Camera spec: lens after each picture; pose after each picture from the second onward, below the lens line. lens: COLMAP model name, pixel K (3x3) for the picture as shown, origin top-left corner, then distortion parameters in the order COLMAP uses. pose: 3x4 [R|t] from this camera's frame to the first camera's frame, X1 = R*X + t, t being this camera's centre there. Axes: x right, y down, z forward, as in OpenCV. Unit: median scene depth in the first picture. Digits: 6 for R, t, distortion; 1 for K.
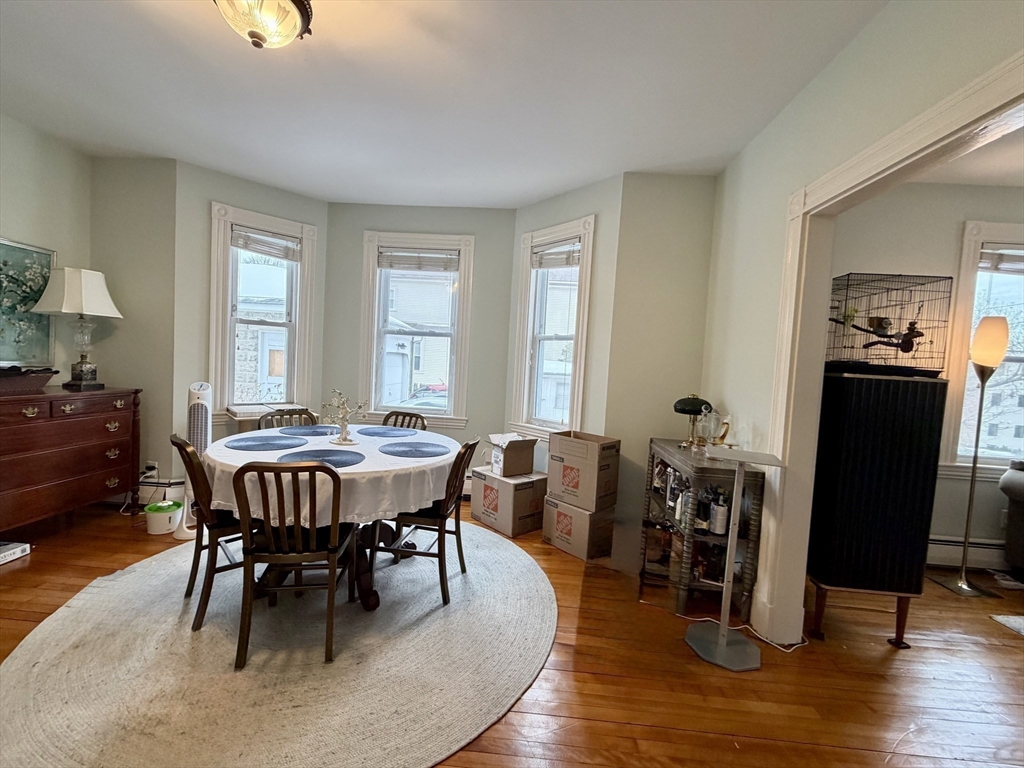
lens RADIAL K [[411.9, 0, 513.3], [0, 411.9, 383.3], [0, 0, 1]] dist [0.000231, 0.000582]
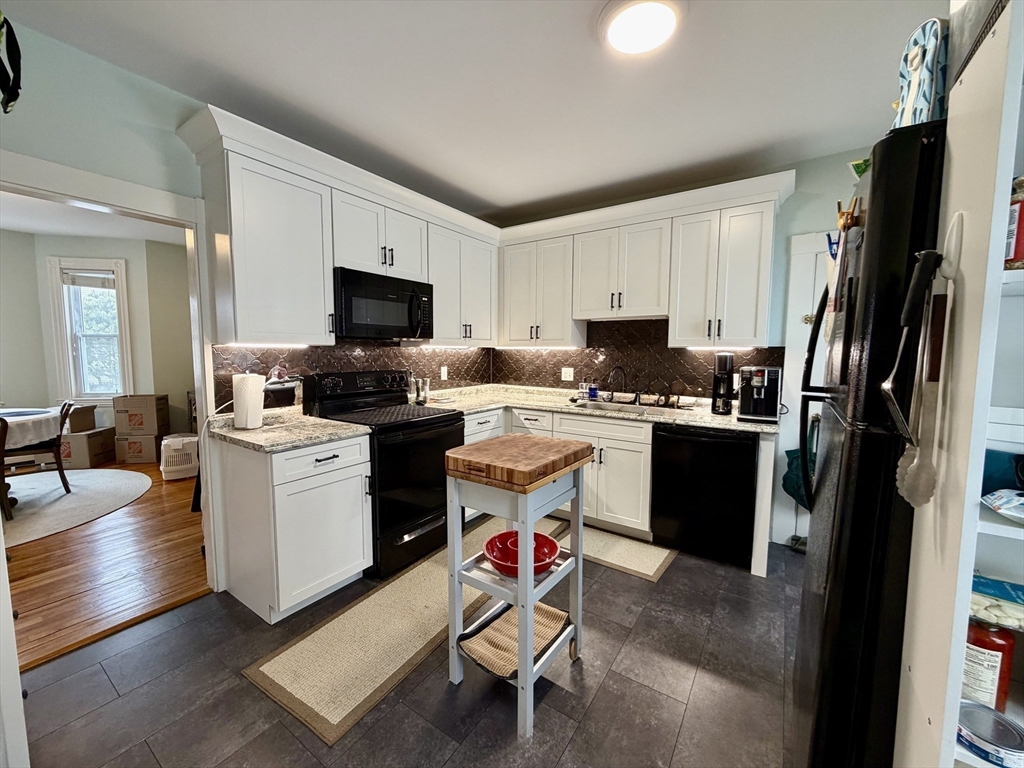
lens RADIAL K [[411.9, 0, 511.4], [0, 411.9, 381.0], [0, 0, 1]] dist [0.000231, 0.000582]
pose [[0.511714, -0.124192, 0.850132, -0.457952], [0.069172, 0.992240, 0.103316, -0.000901], [-0.856367, 0.005937, 0.516334, -1.122542]]
